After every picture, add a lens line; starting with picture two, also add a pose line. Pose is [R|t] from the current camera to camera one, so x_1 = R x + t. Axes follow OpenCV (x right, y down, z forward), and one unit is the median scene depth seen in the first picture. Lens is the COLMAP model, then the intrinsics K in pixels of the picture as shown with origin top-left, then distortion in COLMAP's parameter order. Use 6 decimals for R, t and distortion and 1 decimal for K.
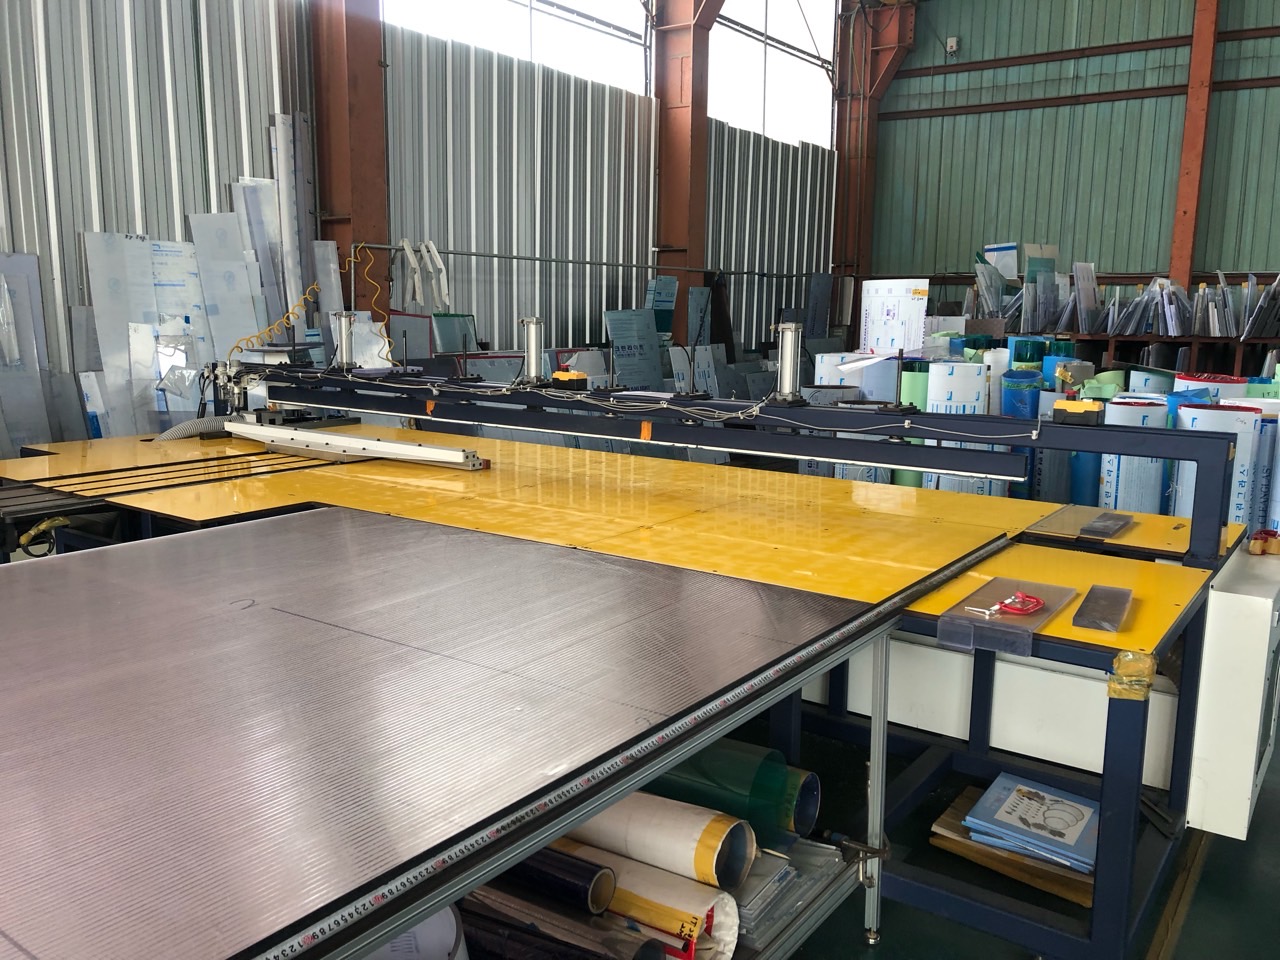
lens RADIAL K [[1051.7, 0, 651.6], [0, 1051.7, 481.1], [0, 0, 1]] dist [0.035304, -0.036411]
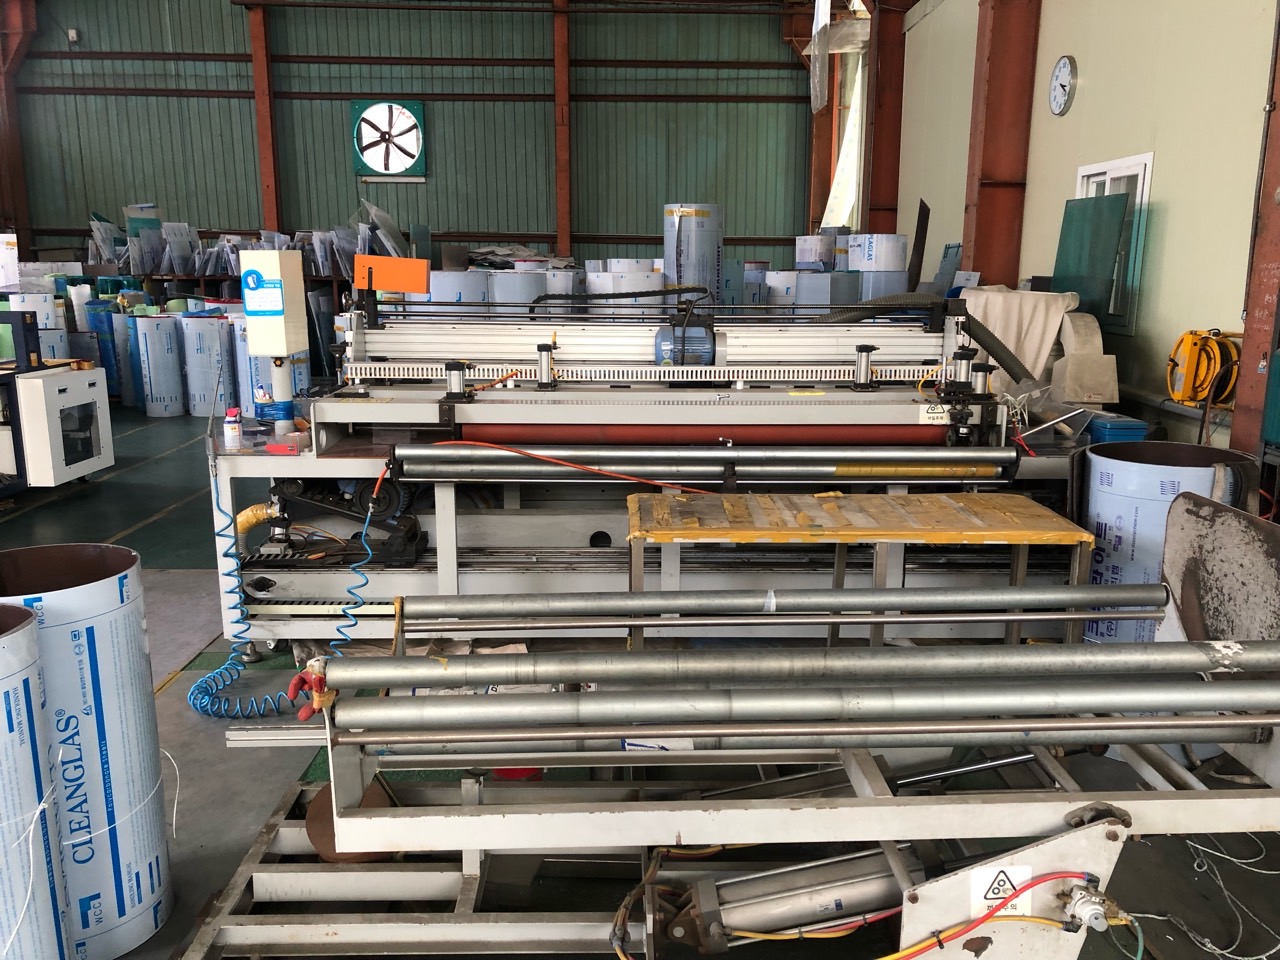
lens RADIAL K [[1051.7, 0, 633.1], [0, 1051.7, 488.2], [0, 0, 1]] dist [0.035304, -0.036411]
pose [[0.821729, -0.125235, 0.555947, 0.075874], [0.094589, 0.991996, 0.083652, 0.063478], [-0.561973, -0.016153, 0.826998, -0.392567]]
